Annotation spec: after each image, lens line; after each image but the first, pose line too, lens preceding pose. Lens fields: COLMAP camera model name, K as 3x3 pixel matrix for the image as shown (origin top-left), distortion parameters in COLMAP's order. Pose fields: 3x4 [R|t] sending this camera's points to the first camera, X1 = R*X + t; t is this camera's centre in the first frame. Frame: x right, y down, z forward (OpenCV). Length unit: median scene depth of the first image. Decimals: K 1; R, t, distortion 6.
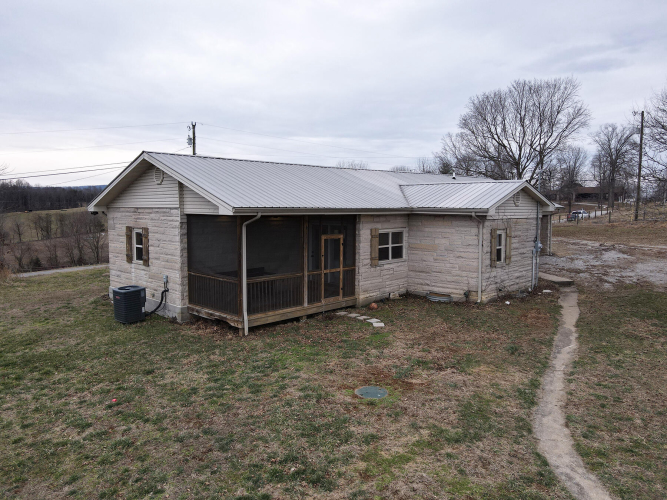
lens RADIAL K [[487.9, 0, 329.7], [0, 487.9, 252.3], [0, 0, 1]] dist [0.012133, 0.017006]
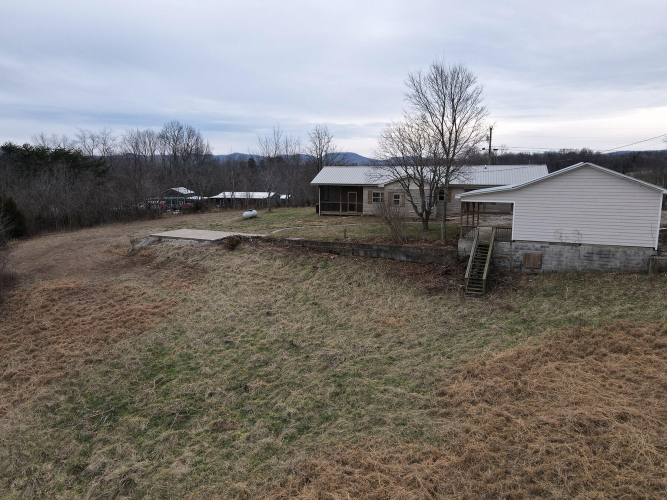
lens RADIAL K [[487.9, 0, 334.1], [0, 487.9, 251.0], [0, 0, 1]] dist [0.012133, 0.017006]
pose [[0.489346, 0.139535, -0.860855, 2.855068], [-0.083424, 0.990080, 0.113059, -0.003713], [0.868091, 0.016492, 0.496132, -0.732213]]
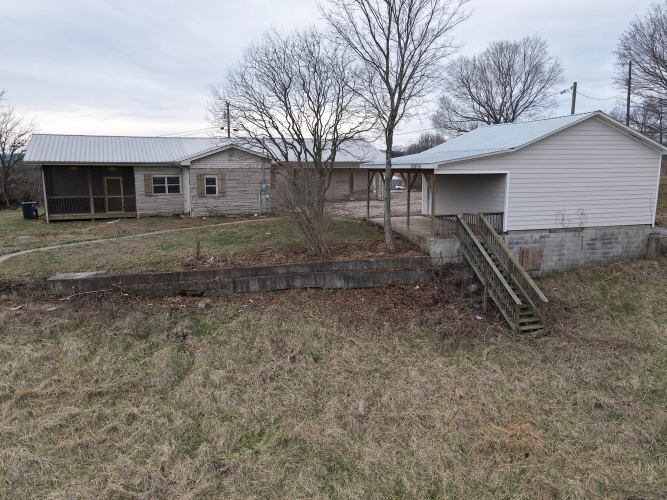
lens RADIAL K [[487.9, 0, 336.6], [0, 487.9, 247.8], [0, 0, 1]] dist [0.012133, 0.017006]
pose [[0.935275, 0.047030, -0.350783, 1.492550], [-0.024604, 0.997374, 0.068120, 0.086034], [0.353065, -0.055080, 0.933976, -0.465803]]
